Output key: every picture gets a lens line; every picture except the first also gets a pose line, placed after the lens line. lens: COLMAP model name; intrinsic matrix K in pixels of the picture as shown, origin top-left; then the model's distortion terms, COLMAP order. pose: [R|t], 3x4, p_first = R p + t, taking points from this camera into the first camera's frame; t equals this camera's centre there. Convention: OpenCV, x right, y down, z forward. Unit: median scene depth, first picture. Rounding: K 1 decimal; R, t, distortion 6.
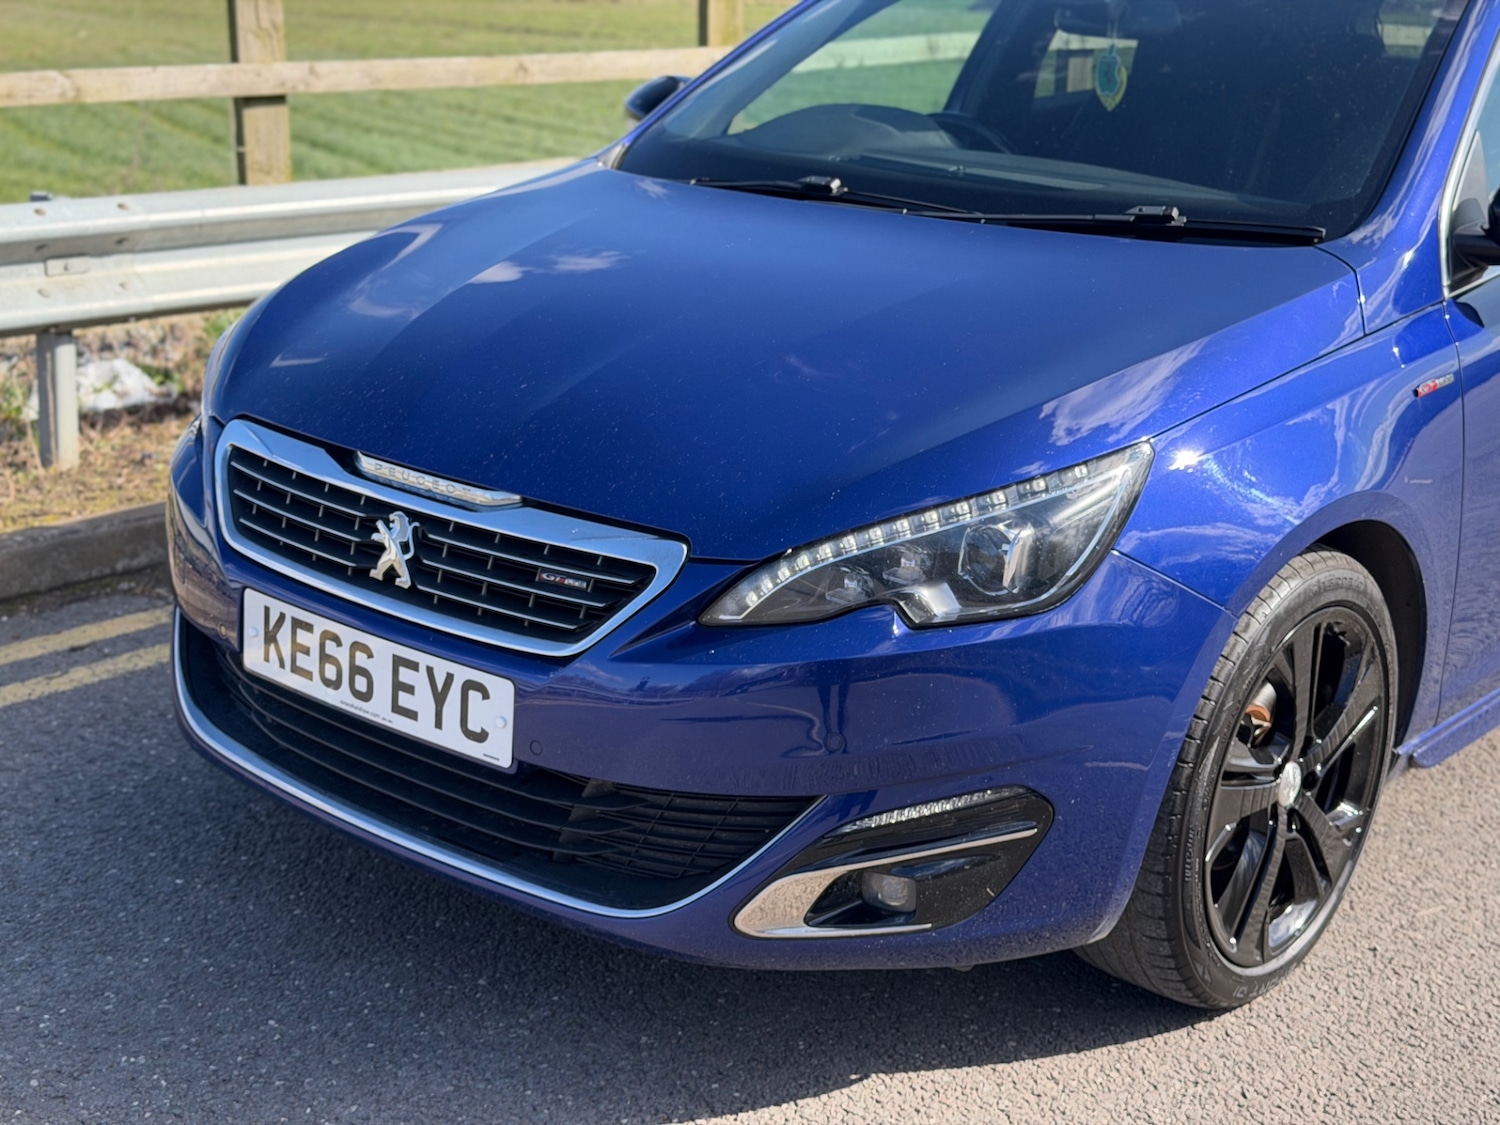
lens RADIAL K [[2117.9, 0, 745.9], [0, 2117.9, 574.6], [0, 0, 1]] dist [0.135409, -0.145631]
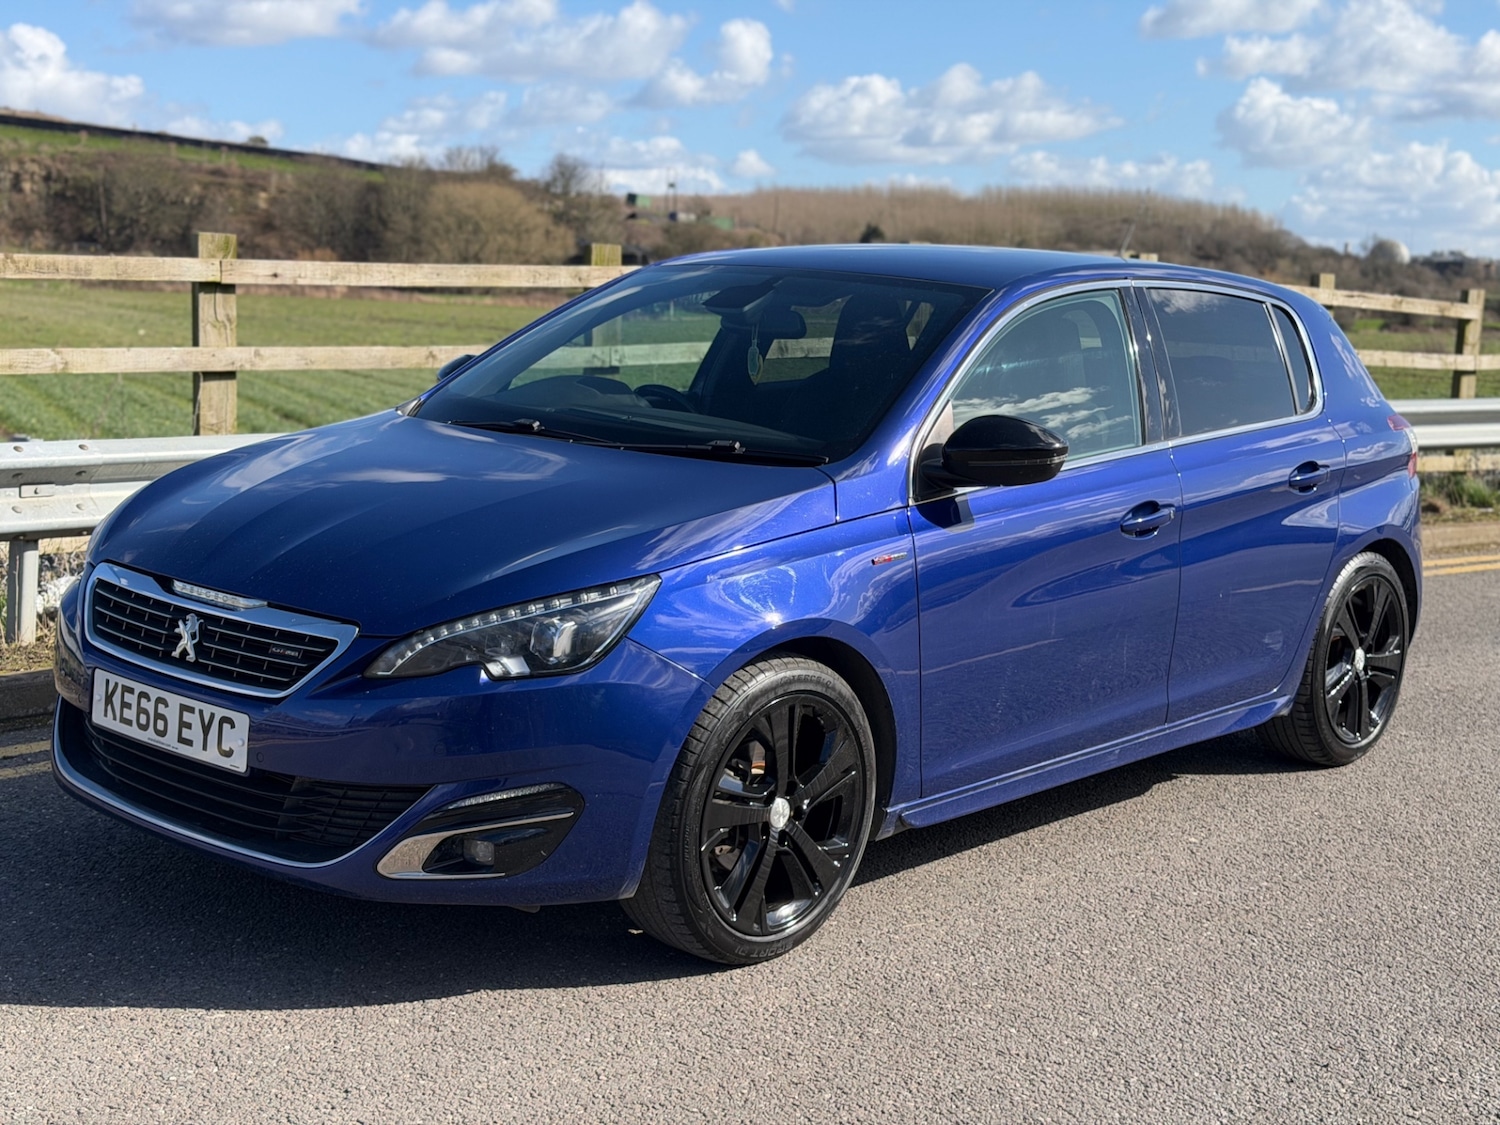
lens RADIAL K [[2104.9, 0, 737.7], [0, 2104.9, 571.7], [0, 0, 1]] dist [0.178153, -0.323902]
pose [[0.999527, 0.023937, -0.019297, 0.259273], [-0.026409, 0.989781, -0.140127, 0.144671], [0.015746, 0.140570, 0.989946, -0.523652]]
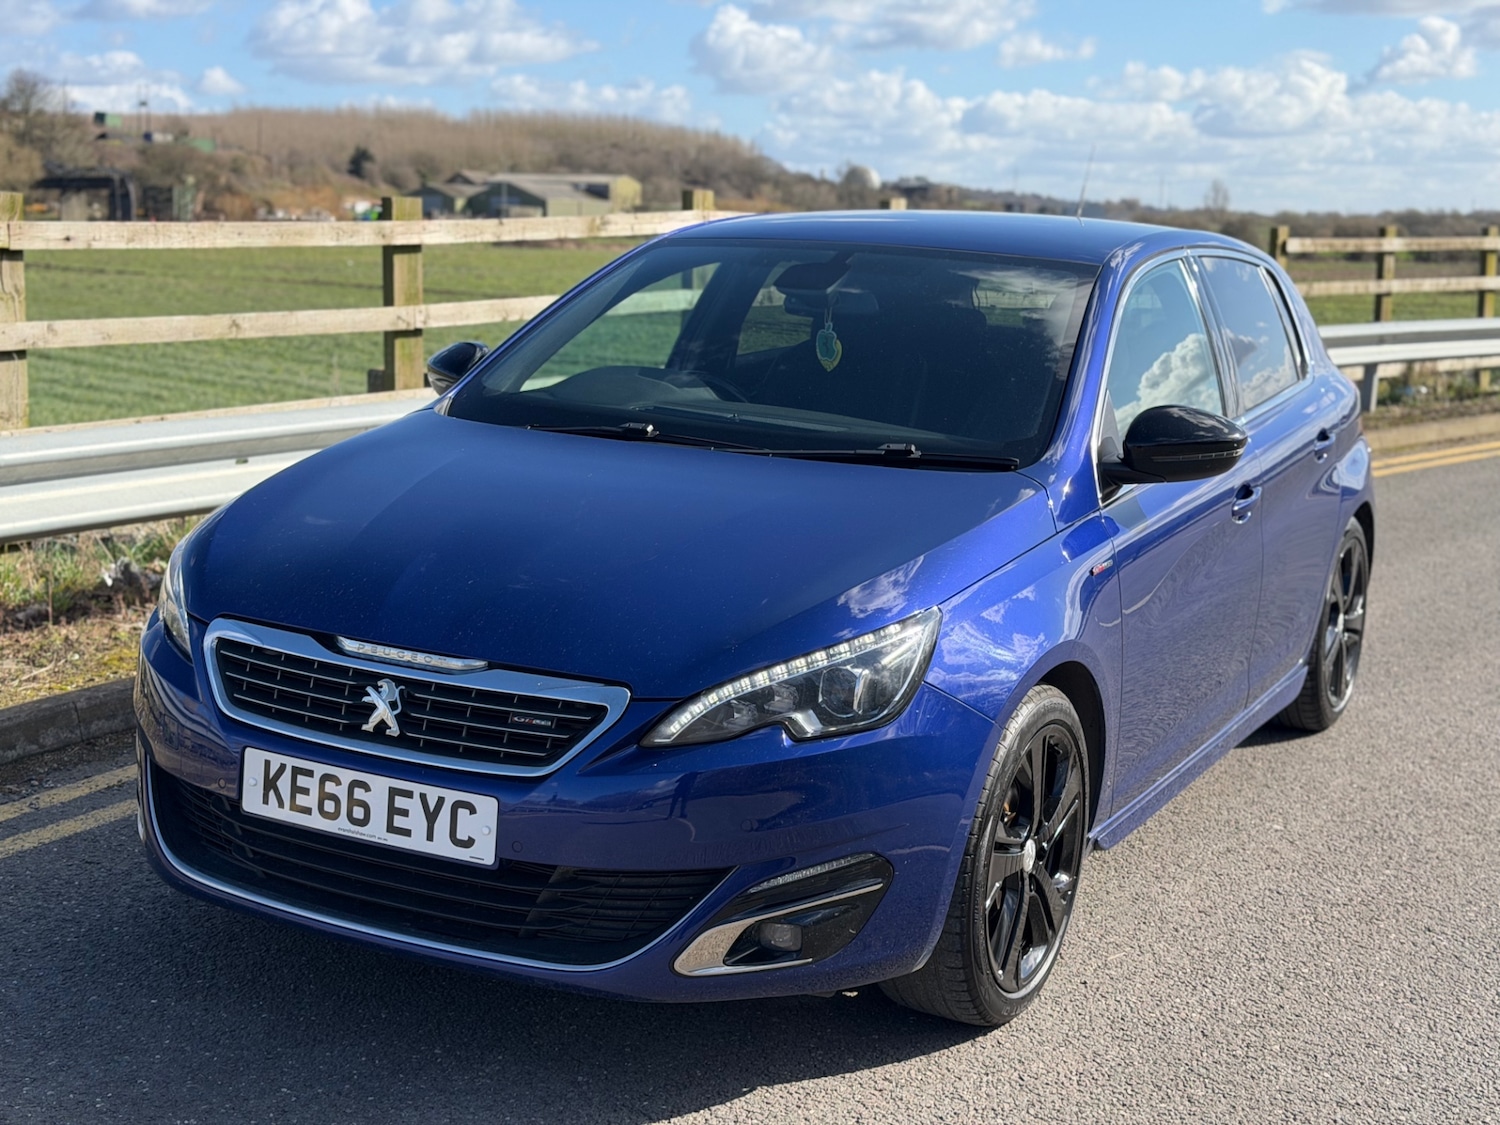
lens RADIAL K [[2099.3, 0, 750.0], [0, 2099.3, 562.5], [0, 0, 1]] dist [0.187751, -0.391237]
pose [[0.975670, -0.024917, 0.217822, -0.223146], [0.049171, 0.993080, -0.106647, 0.048685], [-0.213658, 0.114763, 0.970144, -0.320159]]
